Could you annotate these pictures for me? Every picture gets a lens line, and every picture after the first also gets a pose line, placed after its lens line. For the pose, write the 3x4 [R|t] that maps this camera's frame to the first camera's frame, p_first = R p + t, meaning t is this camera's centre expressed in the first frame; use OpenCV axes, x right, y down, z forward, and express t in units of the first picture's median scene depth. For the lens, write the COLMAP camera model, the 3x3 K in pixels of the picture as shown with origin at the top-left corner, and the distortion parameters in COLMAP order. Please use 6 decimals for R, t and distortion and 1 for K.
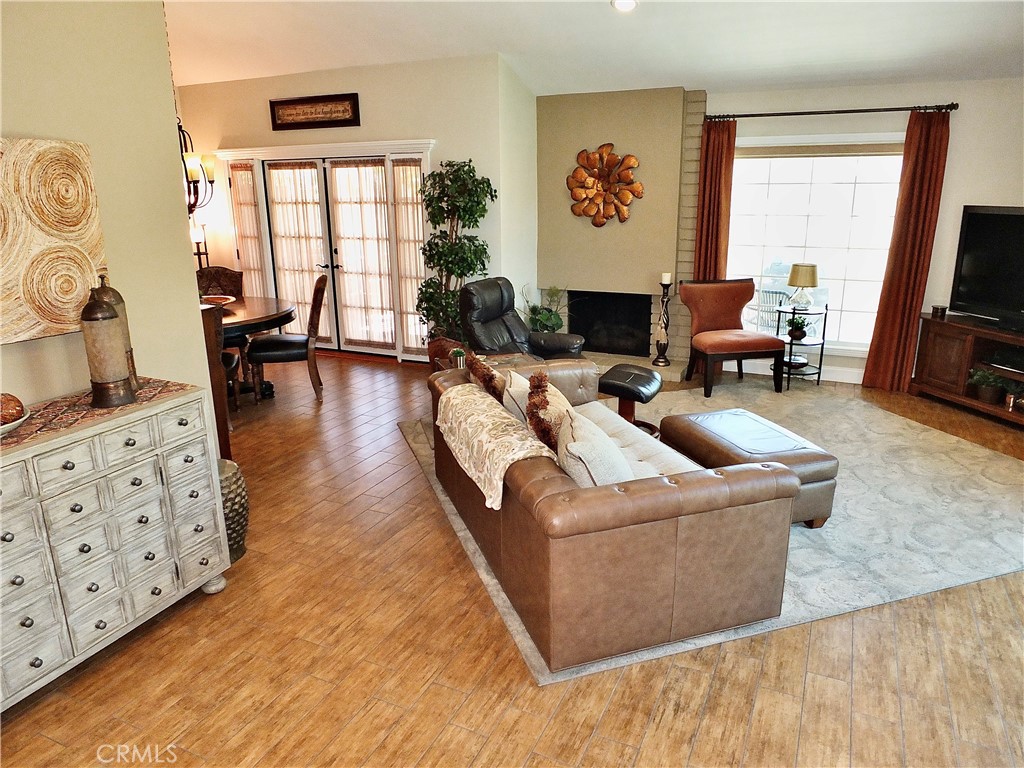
lens RADIAL K [[720.9, 0, 512.0], [0, 720.9, 384.0], [0, 0, 1]] dist [-0.012460, -0.003741]
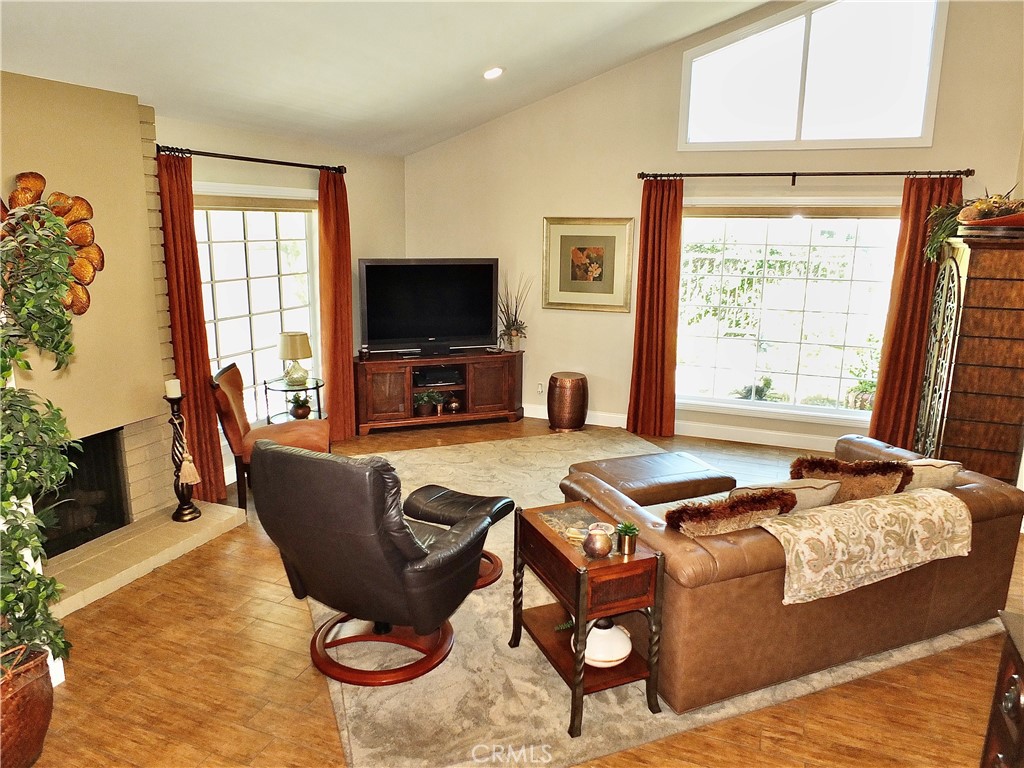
lens RADIAL K [[703.7, 0, 512.0], [0, 703.7, 384.0], [0, 0, 1]] dist [-0.042818, -0.001612]
pose [[-0.059729, -0.205046, 0.976928, -0.482623], [0.275183, 0.937370, 0.213568, -0.234409], [-0.959535, 0.281590, 0.000437, 0.827572]]
